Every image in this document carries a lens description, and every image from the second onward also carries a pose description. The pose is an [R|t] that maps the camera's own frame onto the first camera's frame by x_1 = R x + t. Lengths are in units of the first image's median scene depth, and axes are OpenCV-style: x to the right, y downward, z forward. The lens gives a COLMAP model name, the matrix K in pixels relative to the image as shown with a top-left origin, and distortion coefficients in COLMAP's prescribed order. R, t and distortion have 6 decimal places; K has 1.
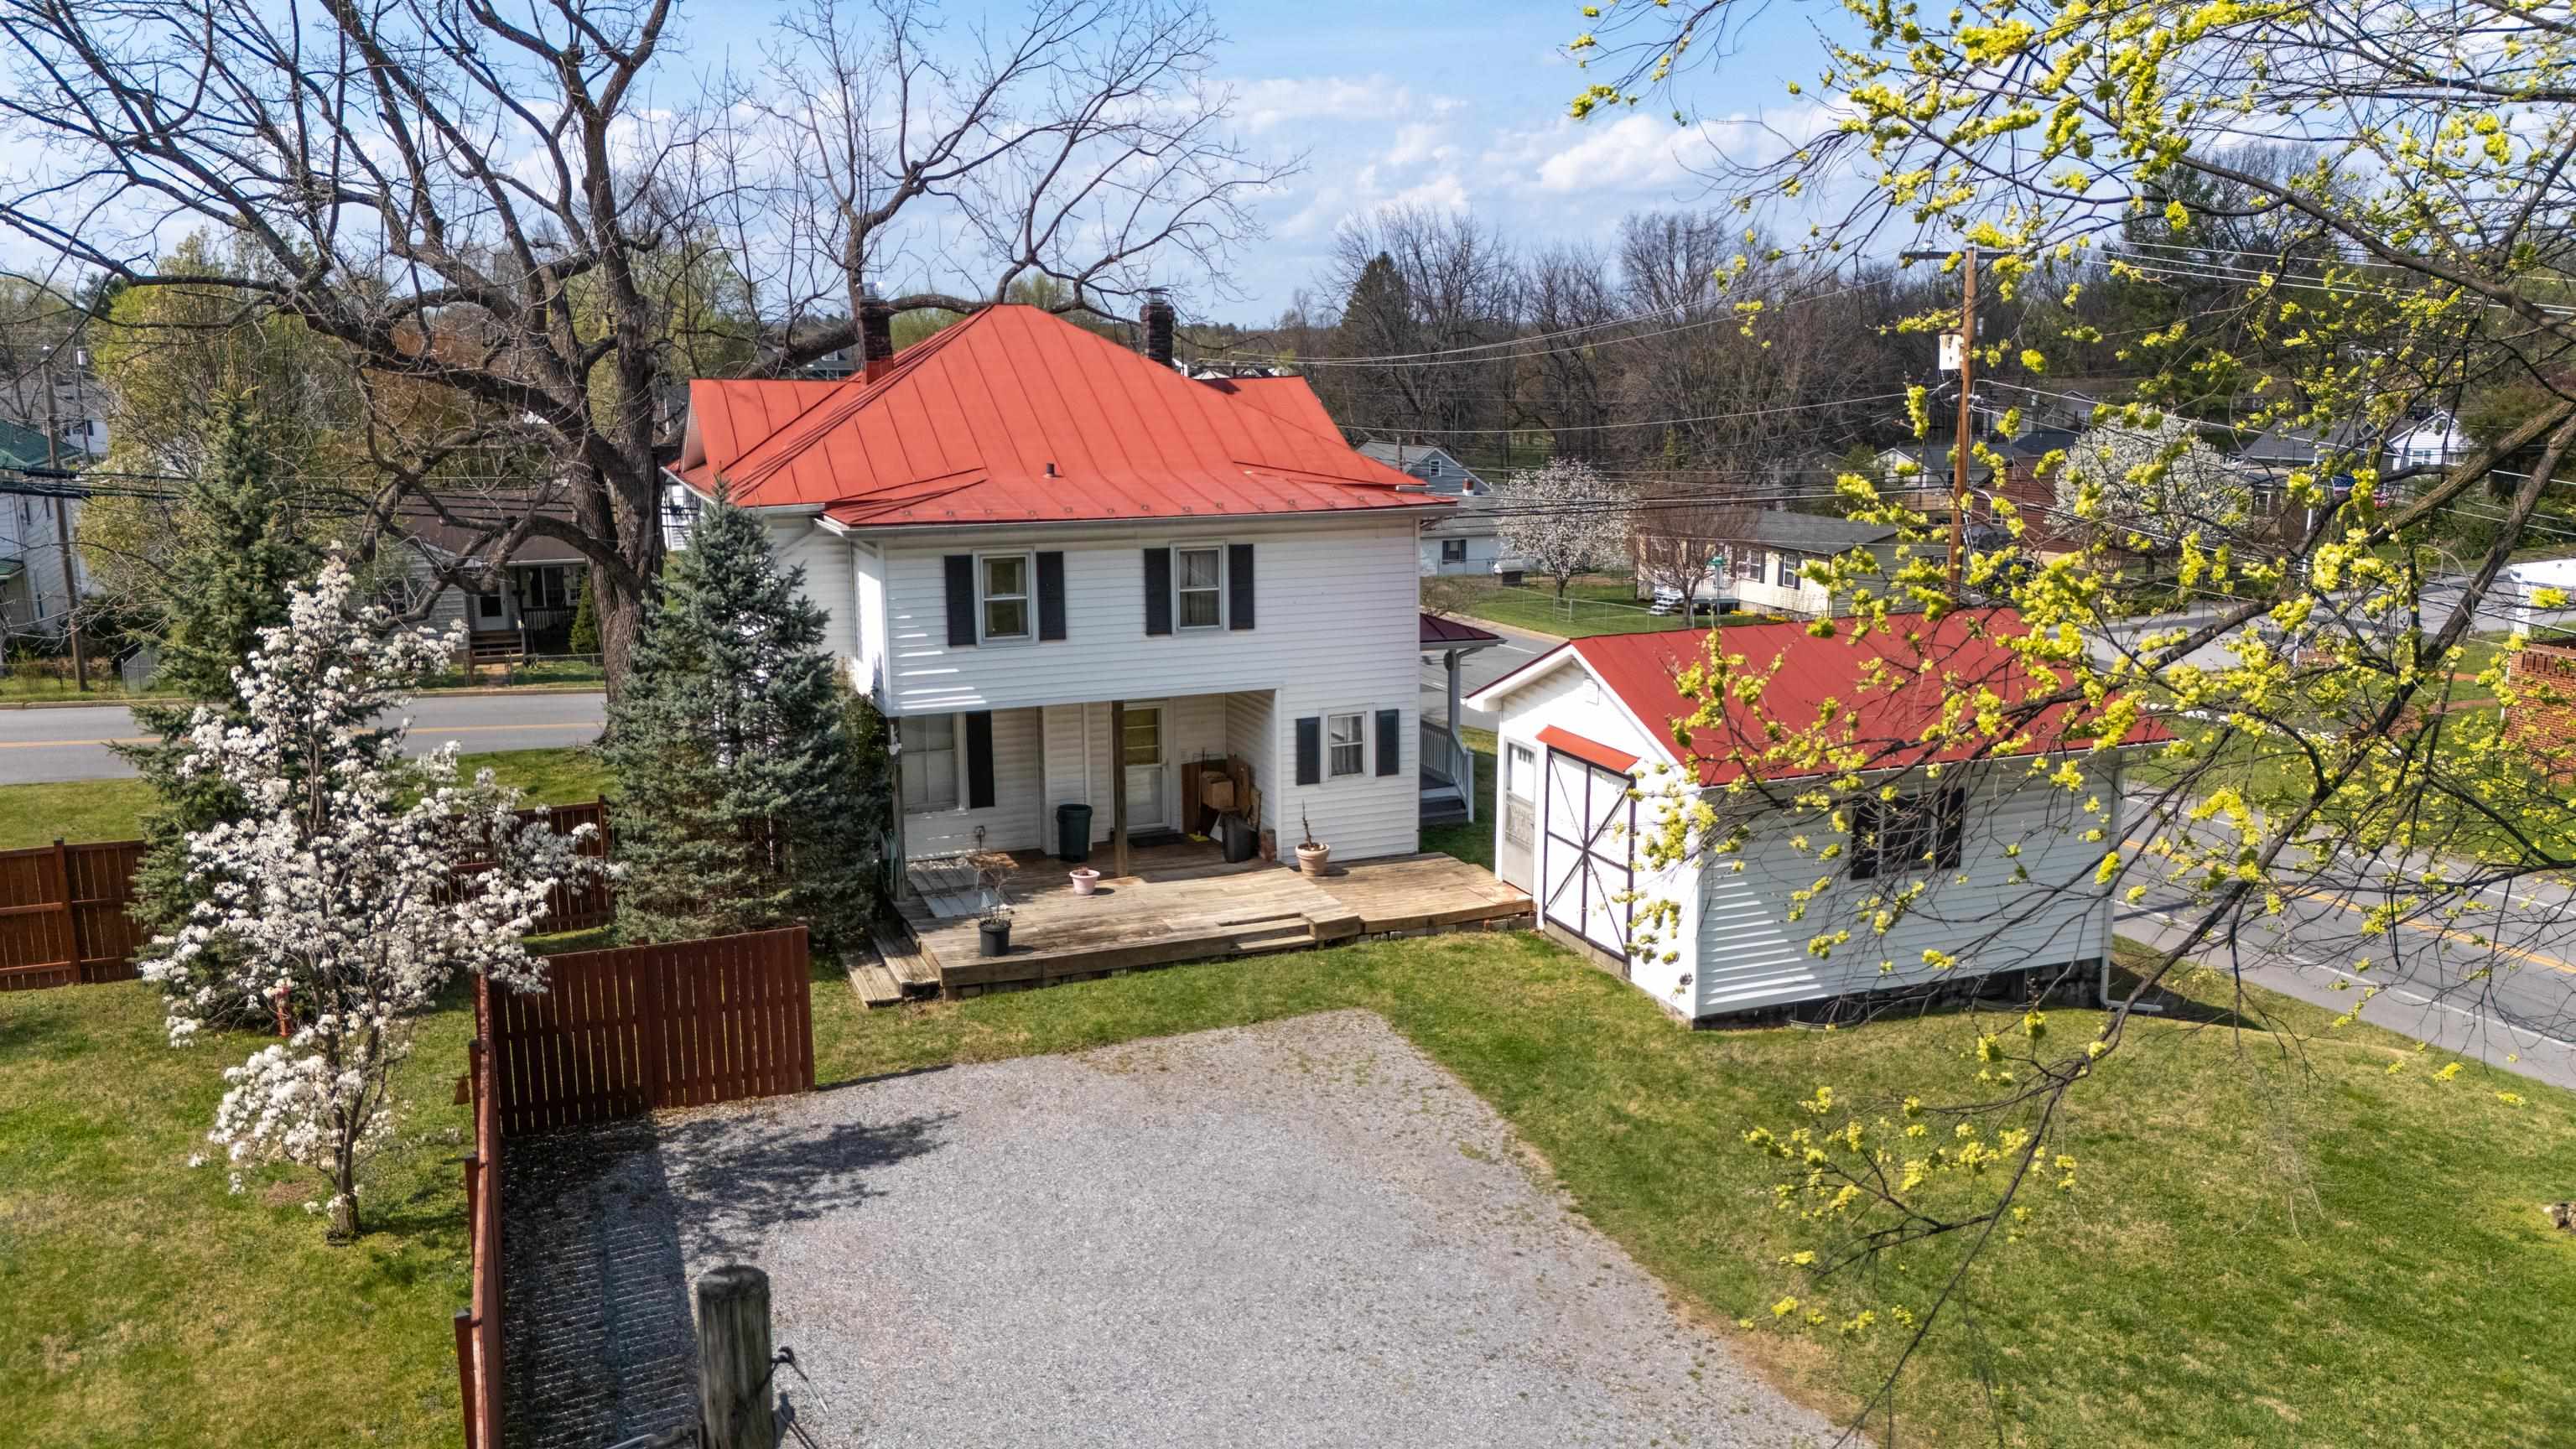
lens RADIAL K [[1898.5, 0, 1297.9], [0, 1898.5, 716.4], [0, 0, 1]] dist [0.055655, -0.045018]
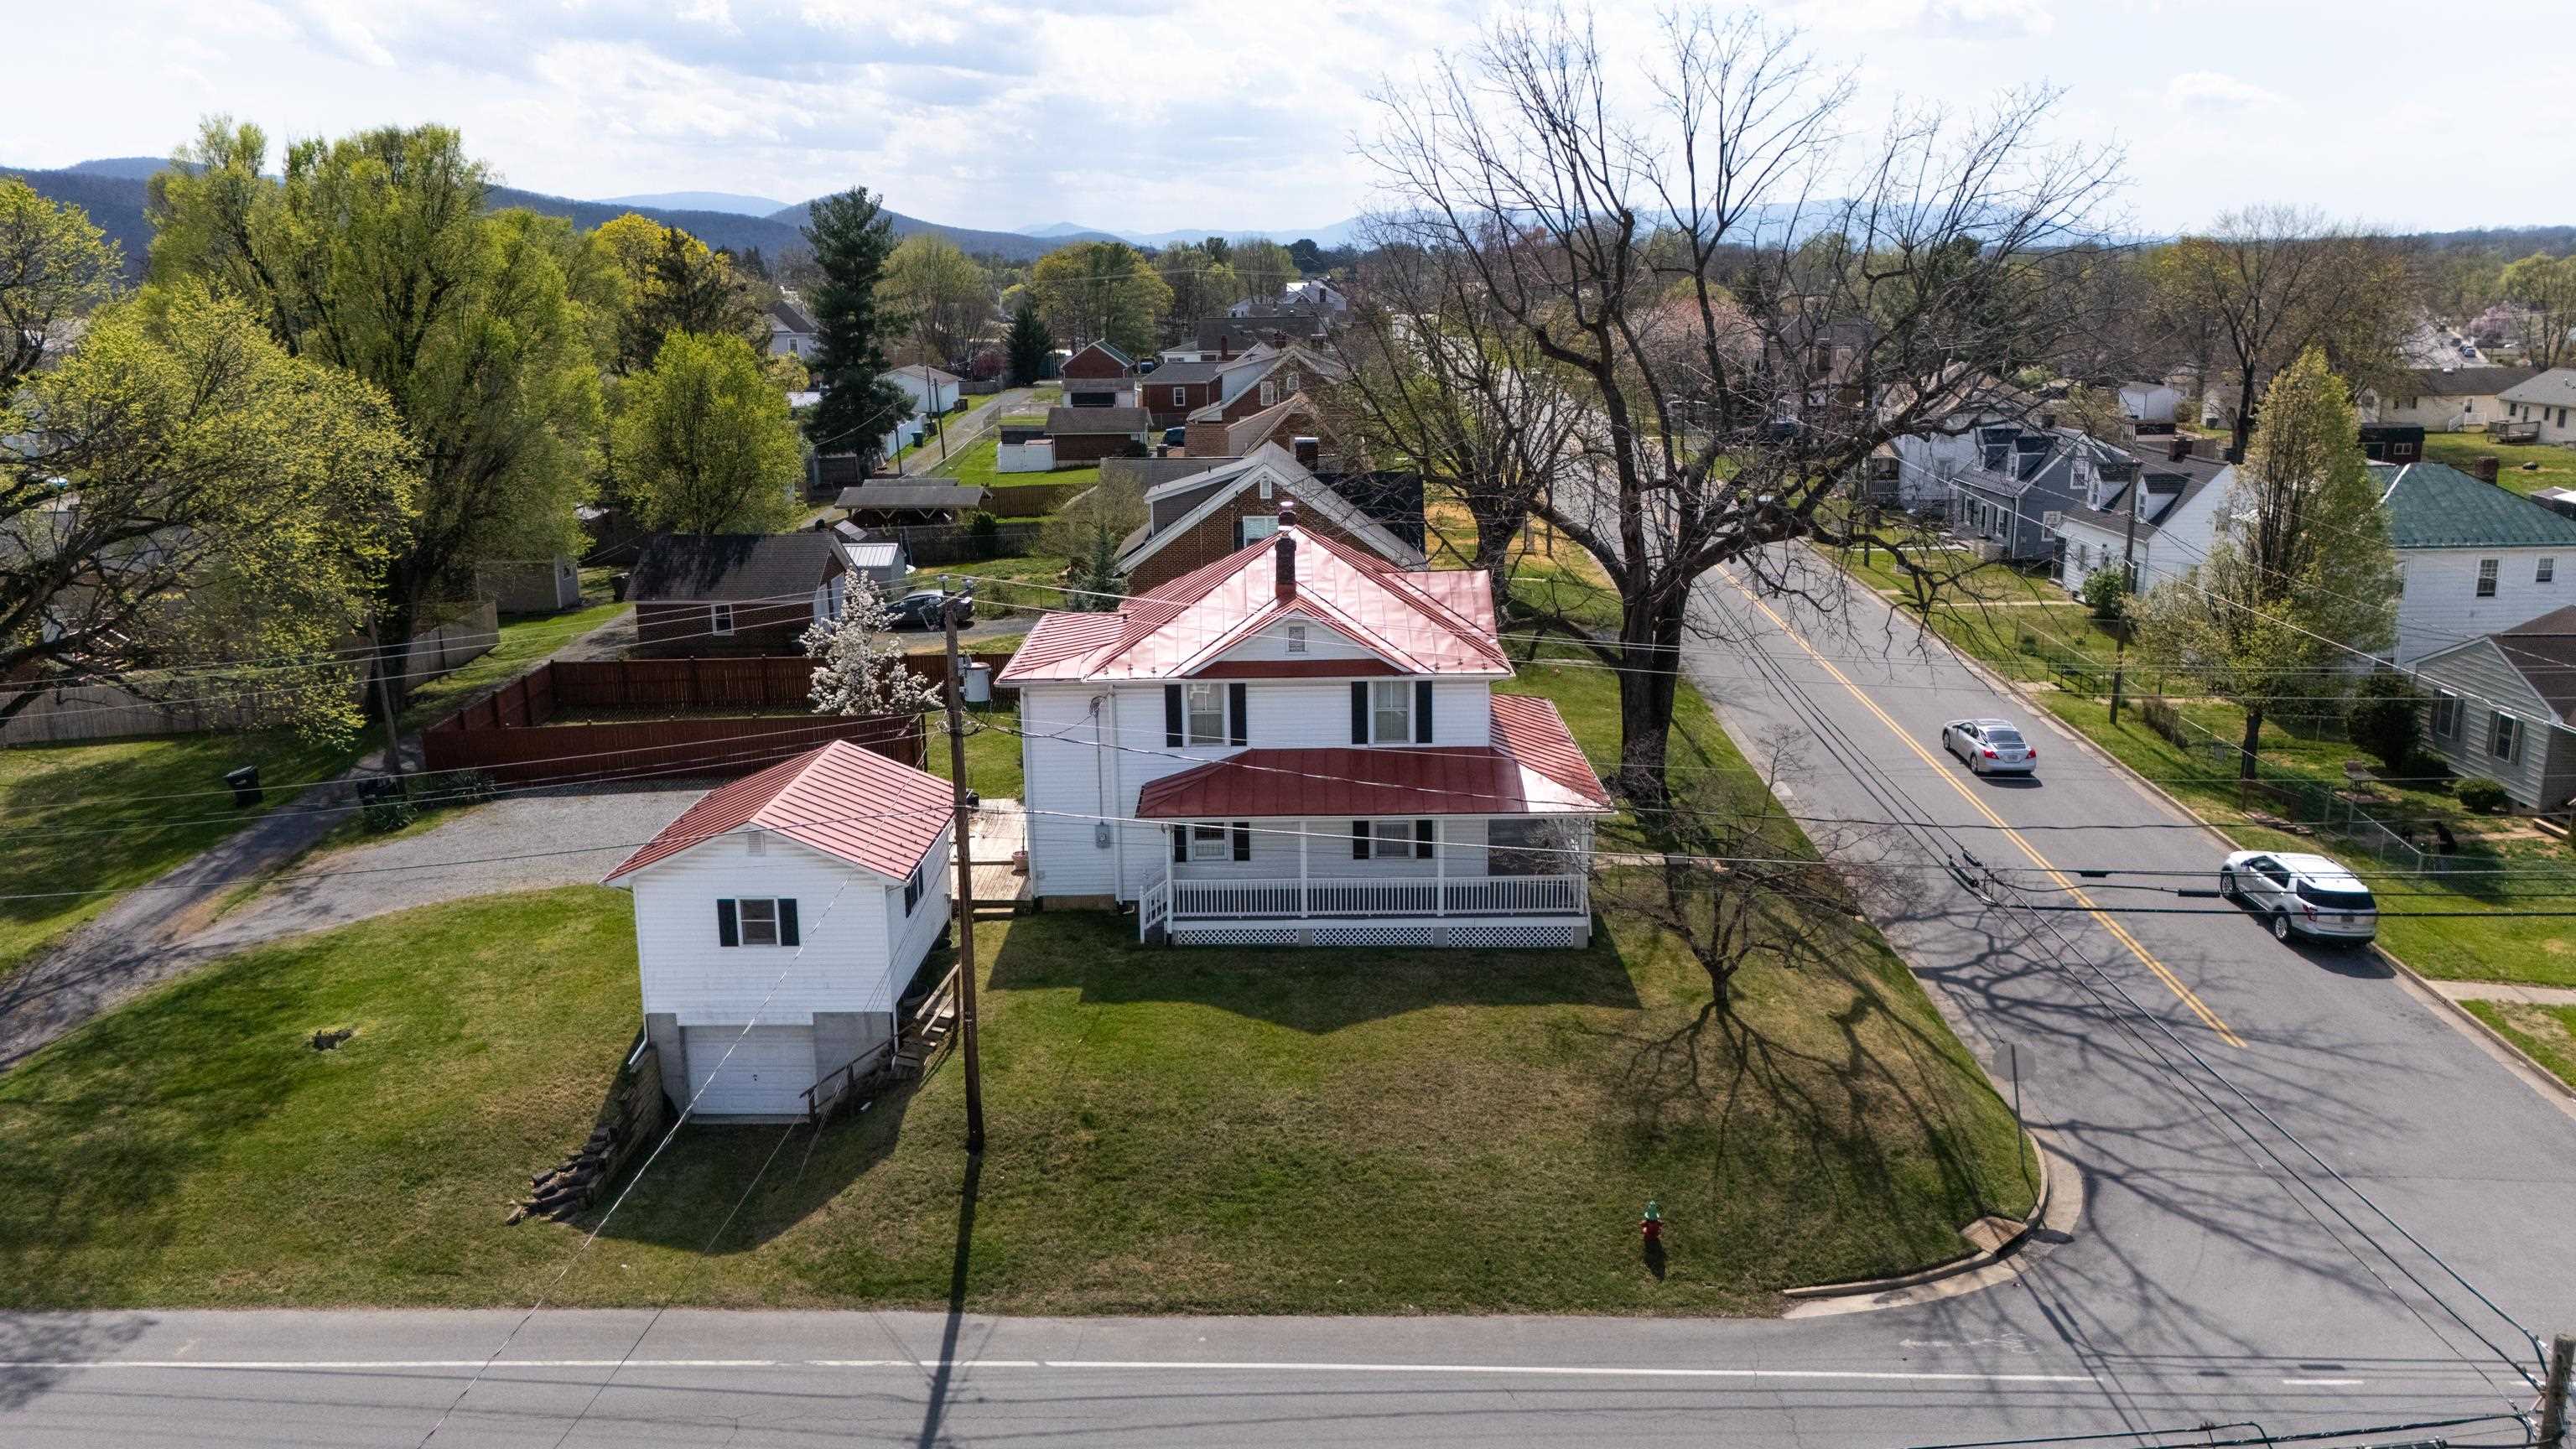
lens RADIAL K [[1898.5, 0, 1284.2], [0, 1898.5, 725.0], [0, 0, 1]] dist [0.055655, -0.045018]
pose [[-0.377933, 0.227369, -0.897480, 1.696466], [-0.164889, 0.937348, 0.306905, -0.720422], [0.911031, 0.263974, -0.316764, 2.051269]]
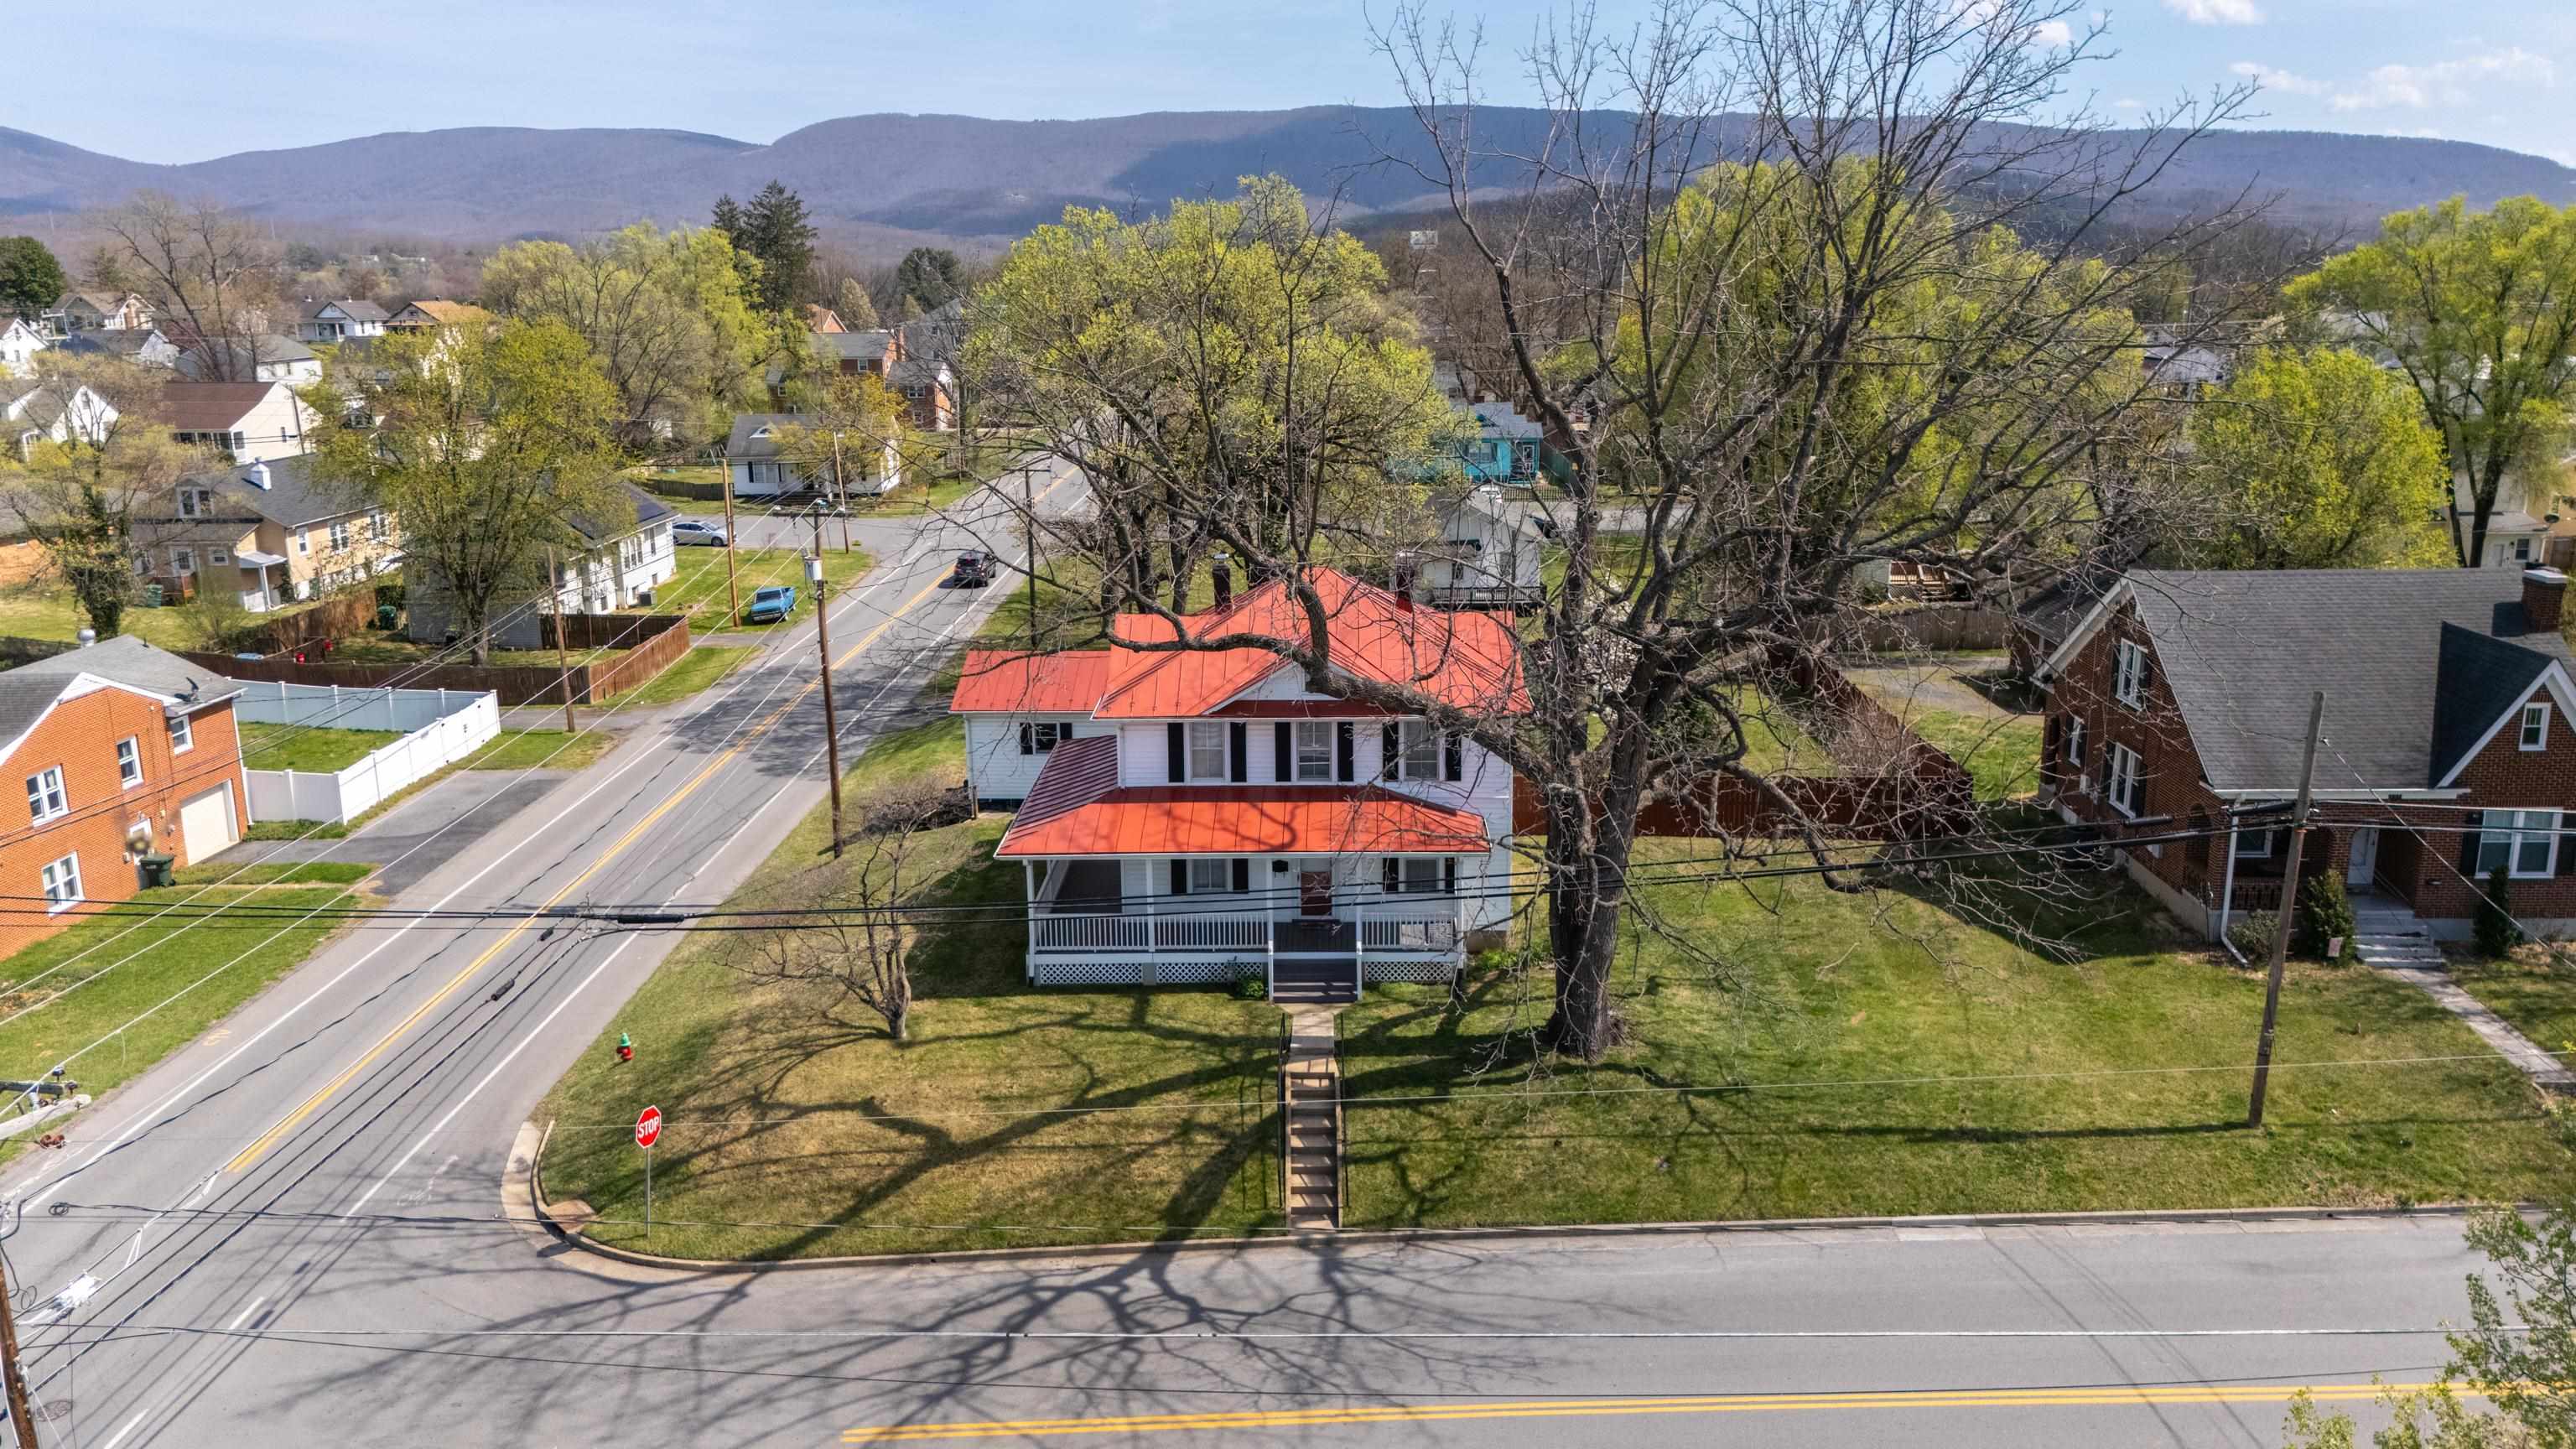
lens RADIAL K [[1898.5, 0, 1294.8], [0, 1898.5, 725.6], [0, 0, 1]] dist [0.055655, -0.045018]
pose [[-0.917844, -0.074806, 0.389830, -1.030995], [0.095131, 0.912006, 0.398992, -0.974371], [-0.385374, 0.403297, -0.829963, 3.181241]]
